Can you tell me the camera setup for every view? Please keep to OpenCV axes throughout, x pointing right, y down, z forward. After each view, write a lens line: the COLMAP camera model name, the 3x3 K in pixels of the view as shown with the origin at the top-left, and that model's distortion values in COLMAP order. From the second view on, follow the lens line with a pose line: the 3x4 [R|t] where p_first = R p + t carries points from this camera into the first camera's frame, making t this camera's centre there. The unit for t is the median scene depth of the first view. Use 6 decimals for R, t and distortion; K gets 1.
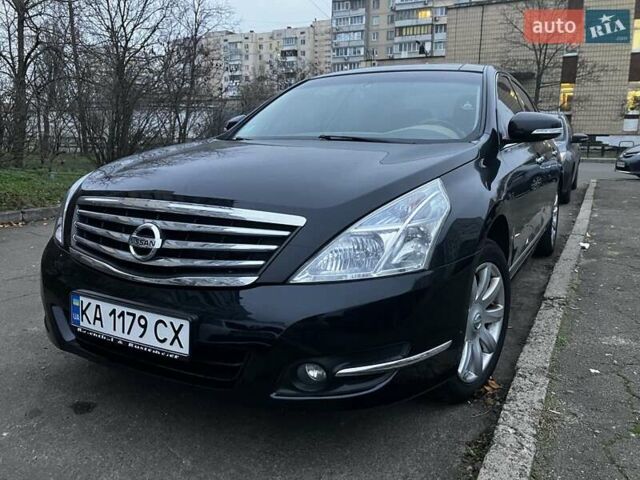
lens RADIAL K [[484.7, 0, 320.0], [0, 484.7, 240.0], [0, 0, 1]] dist [0.075098, -0.091392]
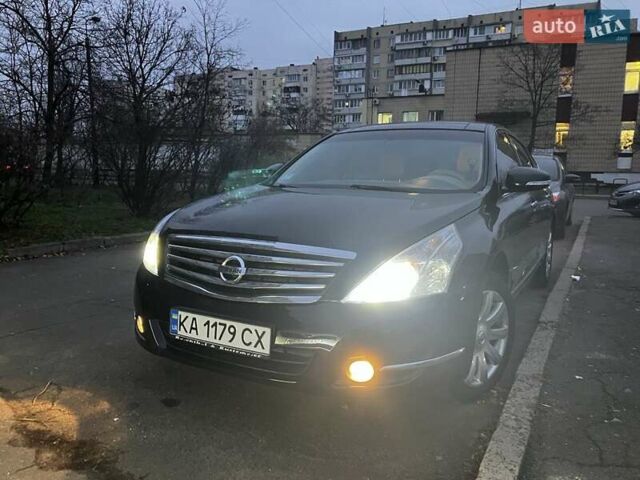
lens RADIAL K [[484.7, 0, 320.0], [0, 484.7, 240.0], [0, 0, 1]] dist [0.075098, -0.091392]
pose [[0.999960, 0.008938, 0.000509, -0.046338], [-0.008887, 0.997894, -0.064250, 0.002293], [-0.001082, 0.064243, 0.997934, -0.121565]]
